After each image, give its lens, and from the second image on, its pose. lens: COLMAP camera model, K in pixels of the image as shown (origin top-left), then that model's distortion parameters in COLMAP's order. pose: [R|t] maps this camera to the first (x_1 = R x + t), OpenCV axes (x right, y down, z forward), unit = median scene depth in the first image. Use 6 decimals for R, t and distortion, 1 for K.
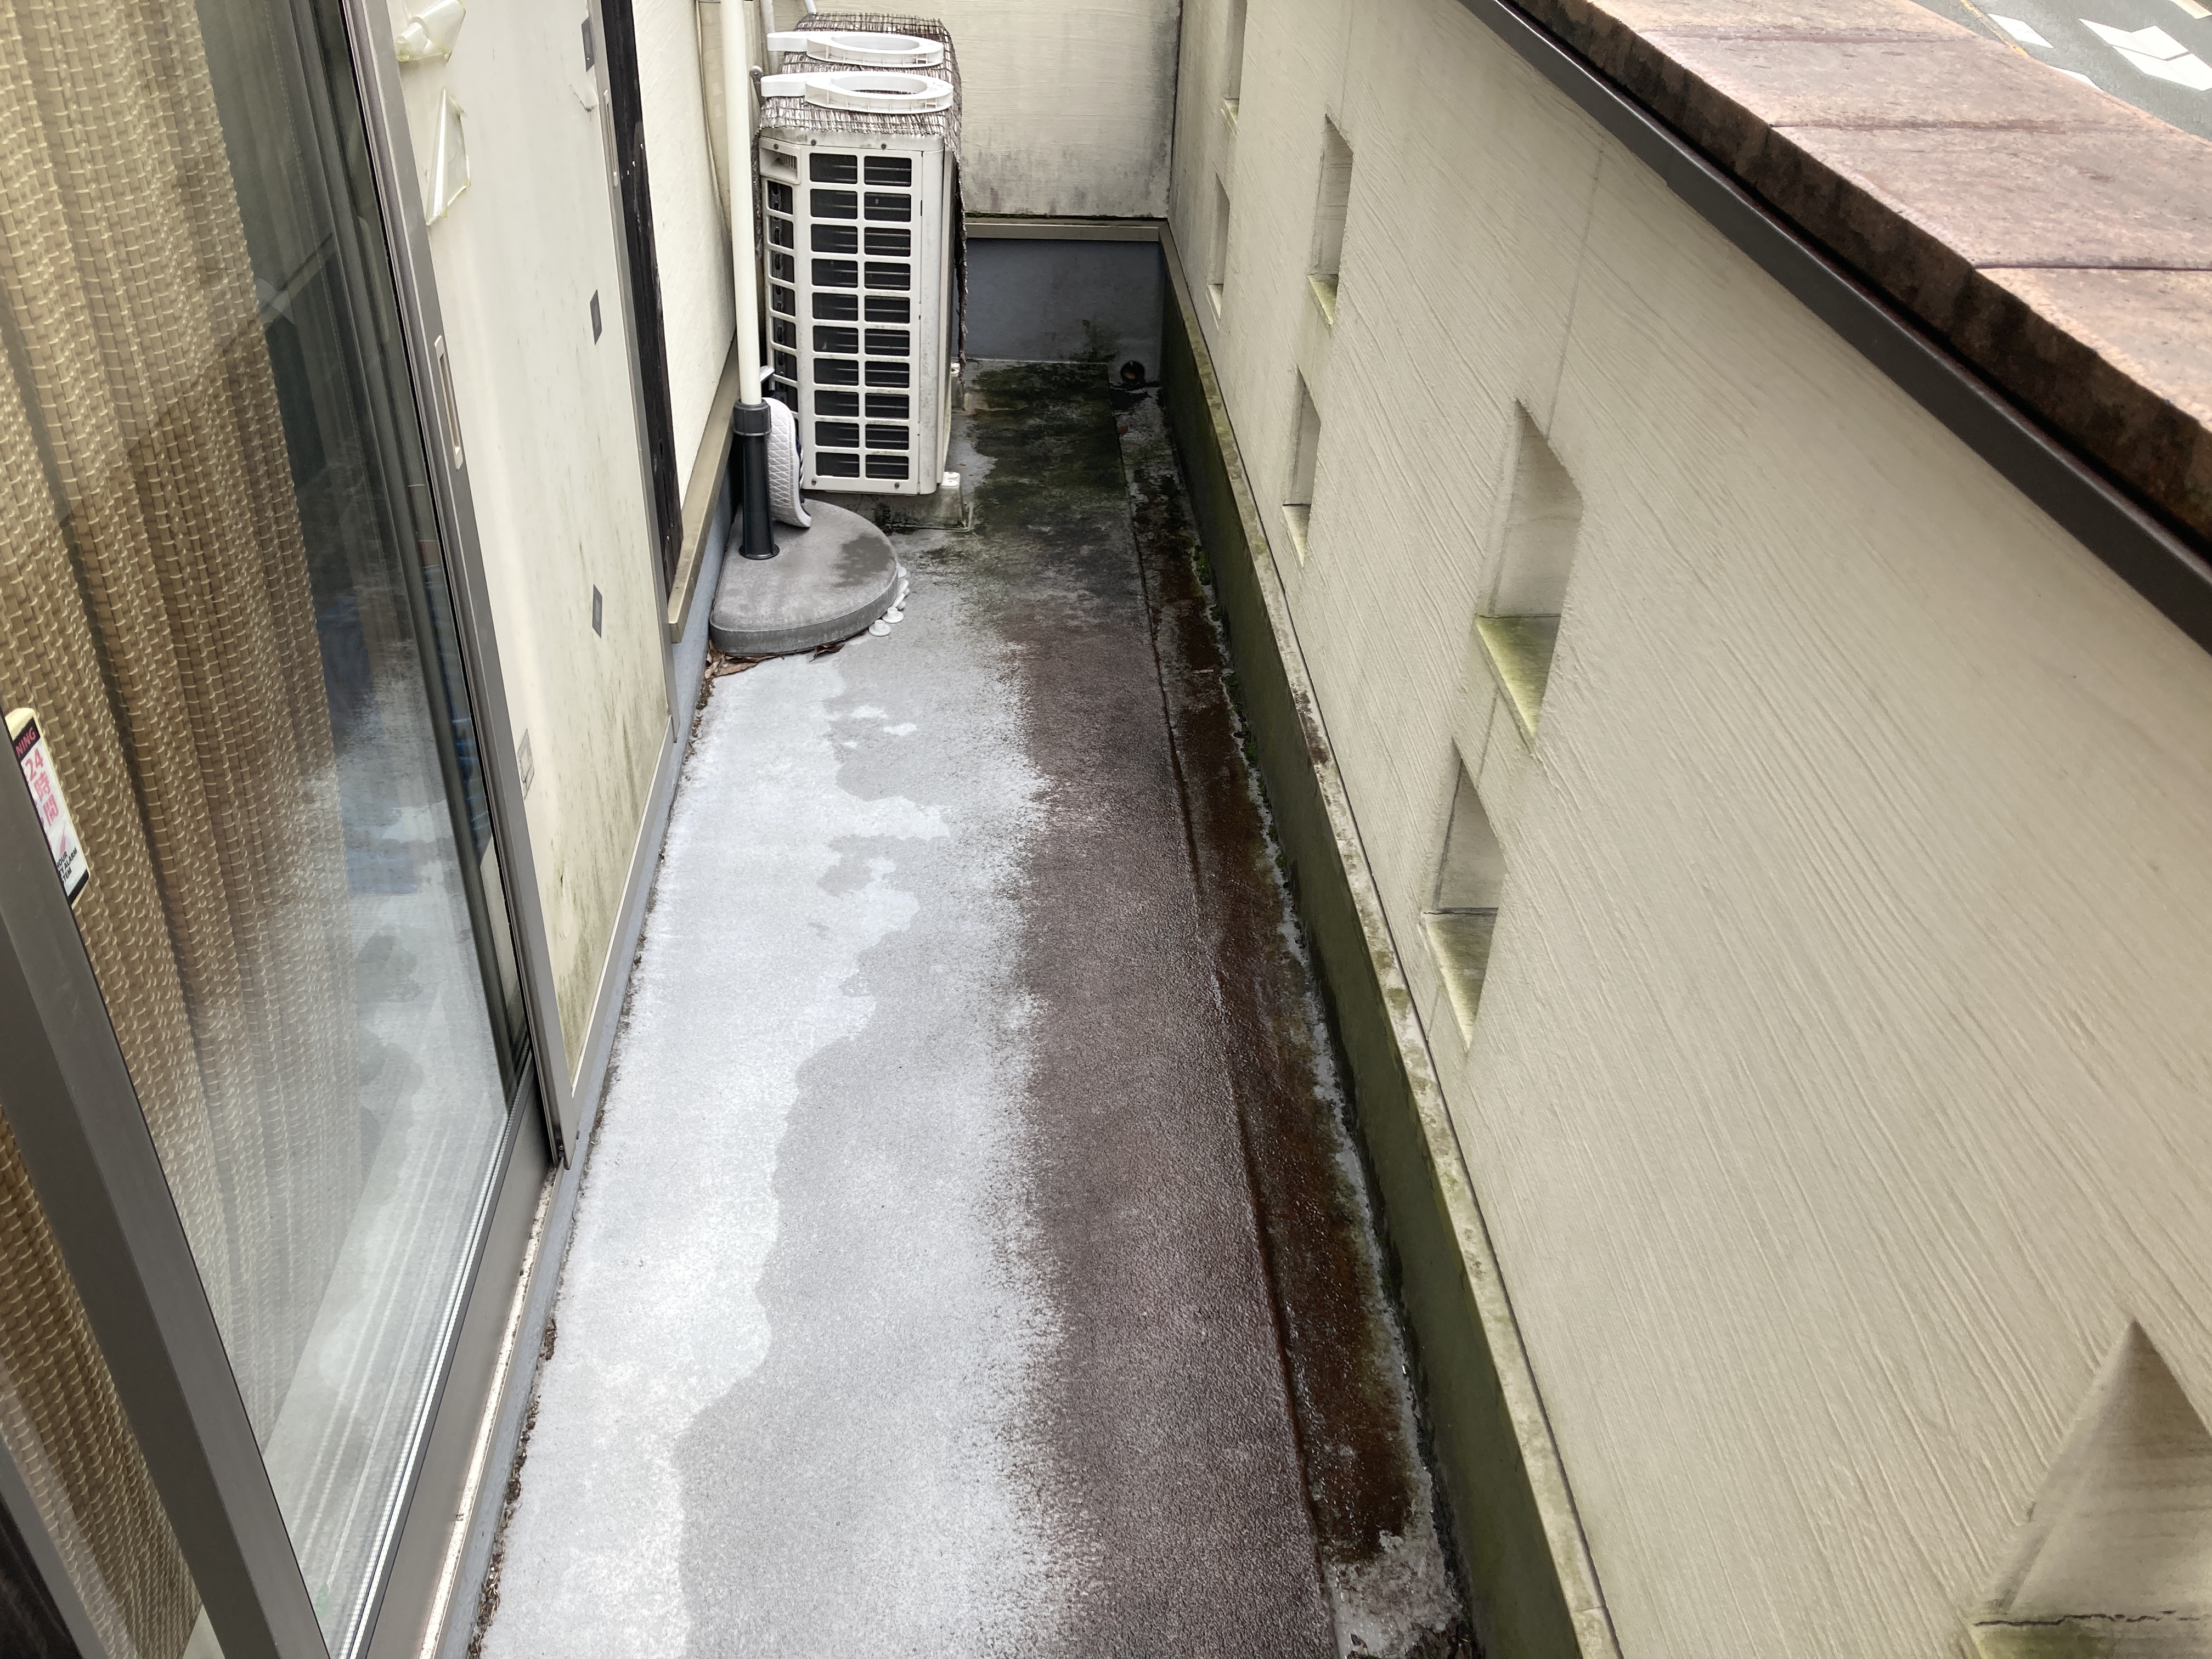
lens RADIAL K [[1823.3, 0, 1106.0], [0, 1823.3, 829.5], [0, 0, 1]] dist [-0.005303, 0.000299]
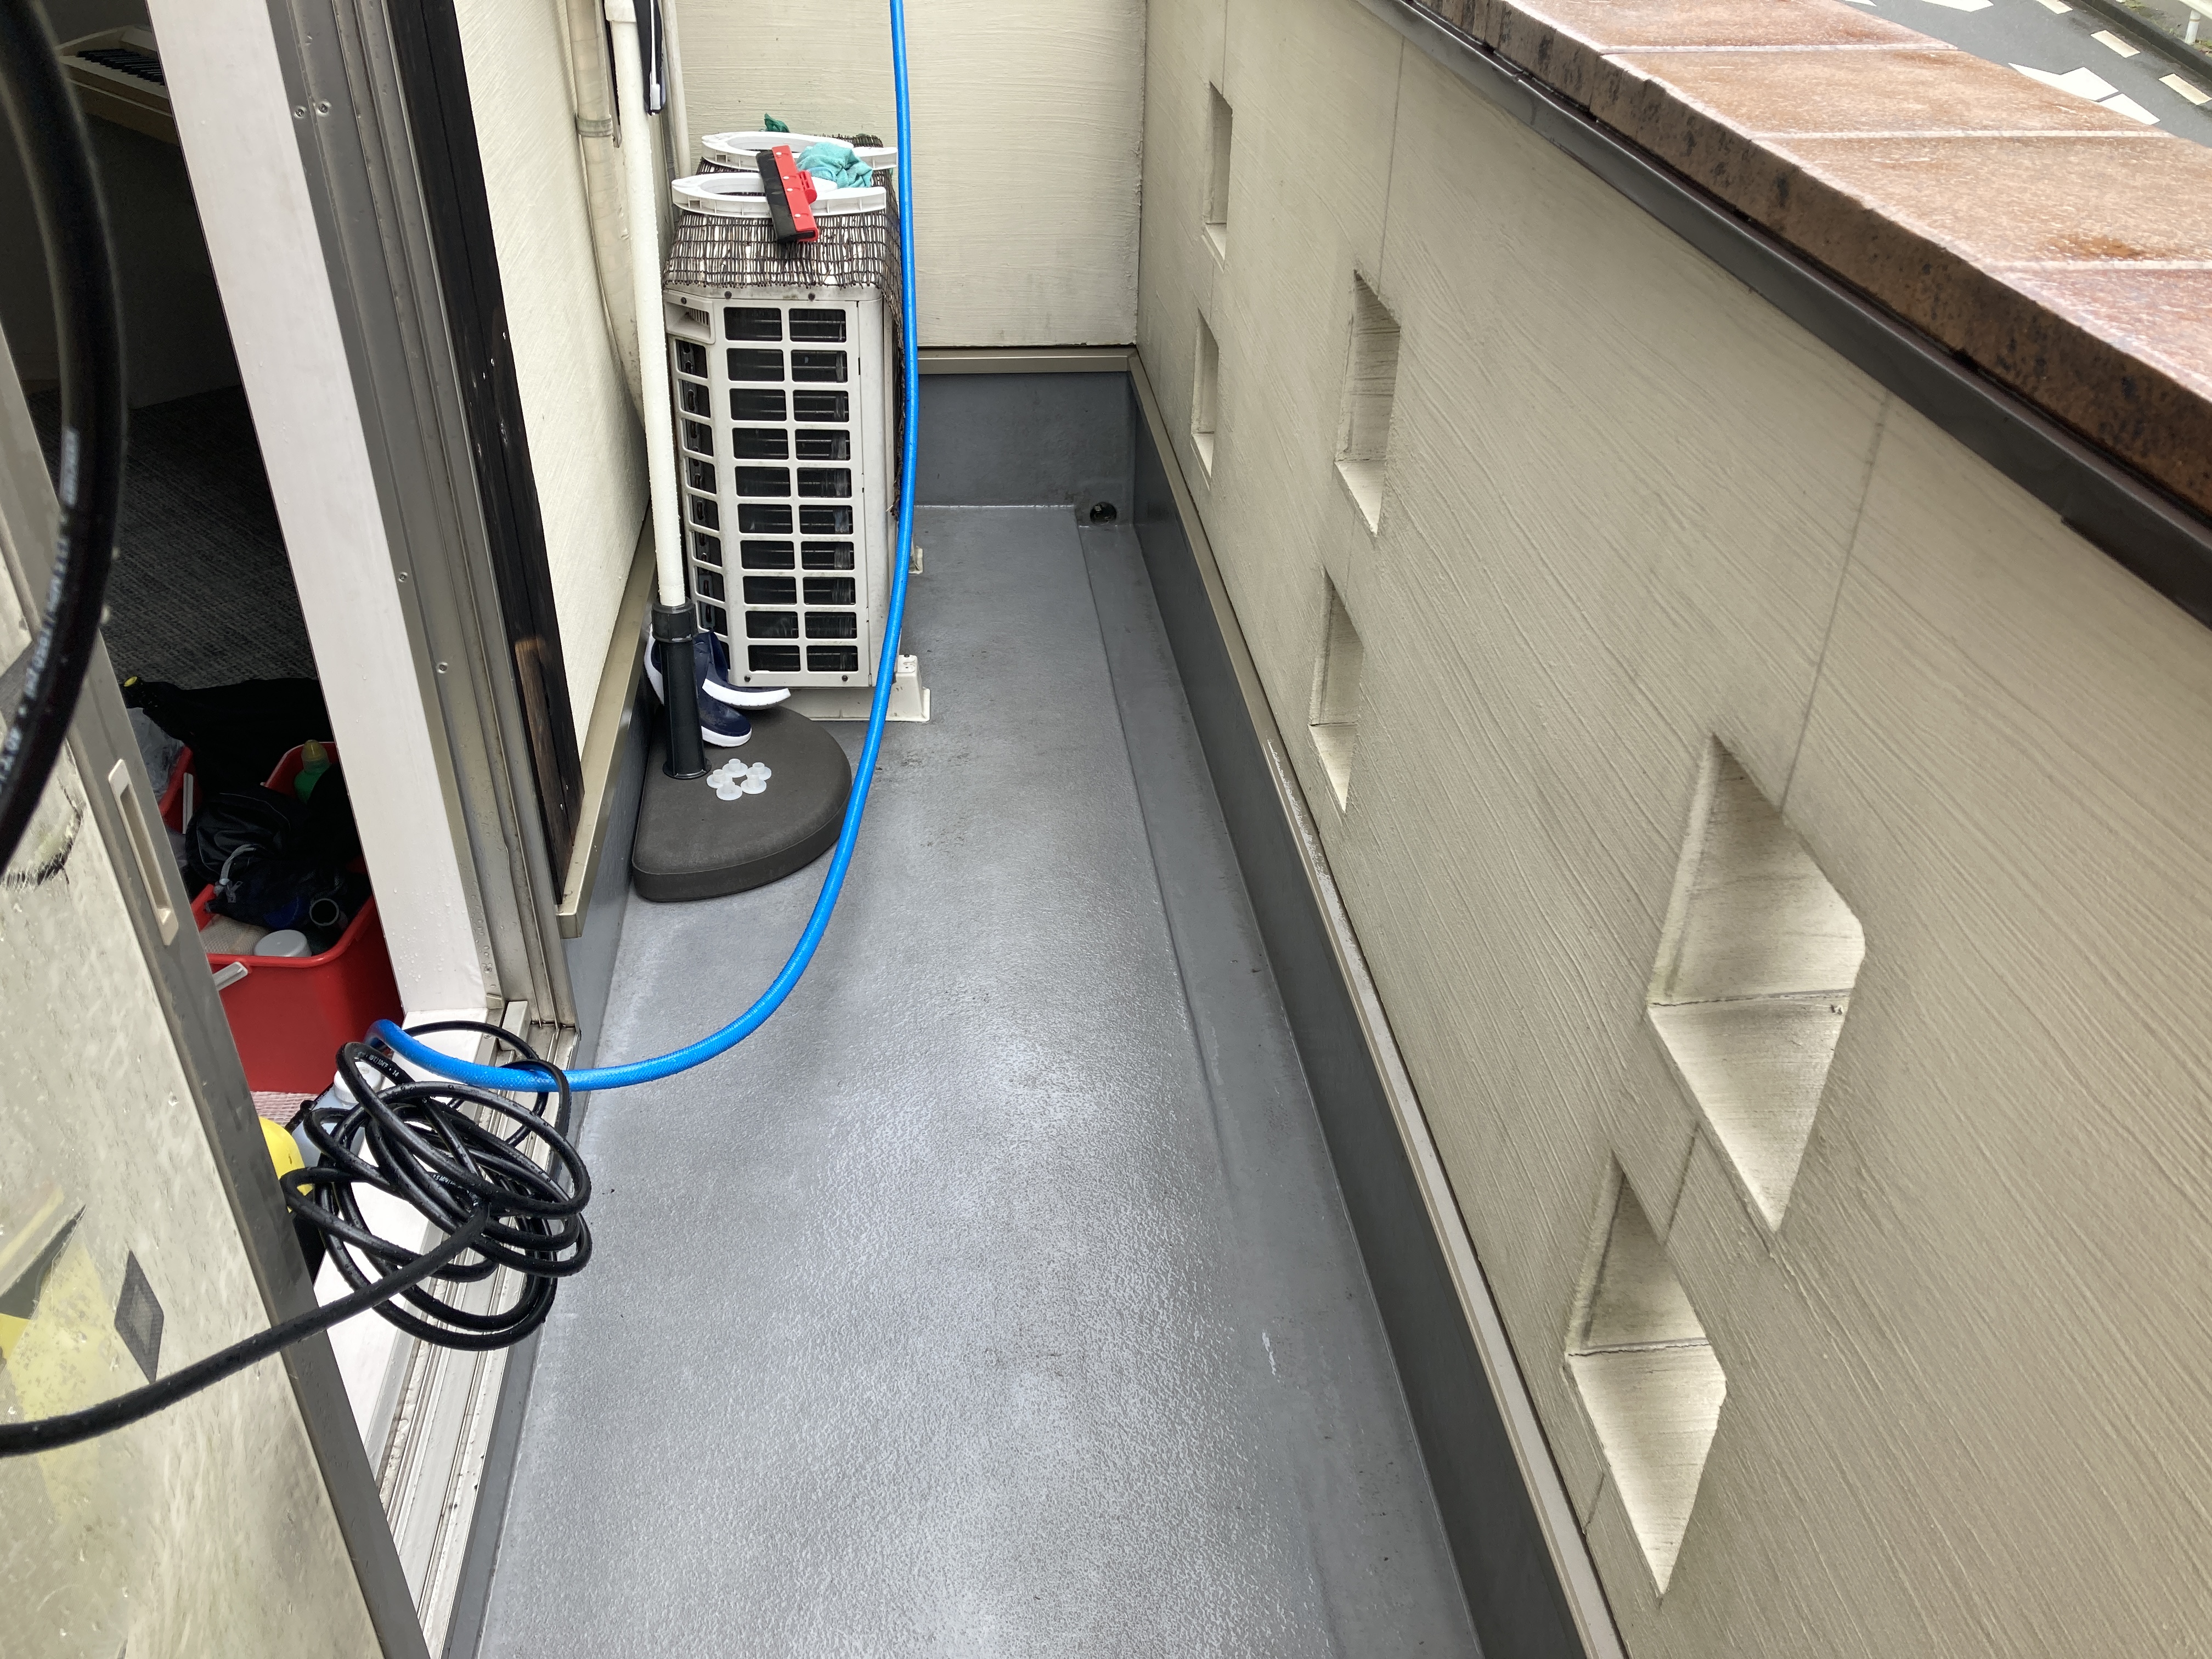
lens RADIAL K [[1790.9, 0, 1106.0], [0, 1790.9, 829.5], [0, 0, 1]] dist [0.020753, 0.001744]
pose [[0.998713, -0.045139, 0.023115, -0.018628], [0.045558, 0.998801, -0.017921, -0.129600], [-0.022279, 0.018951, 0.999572, 0.201926]]
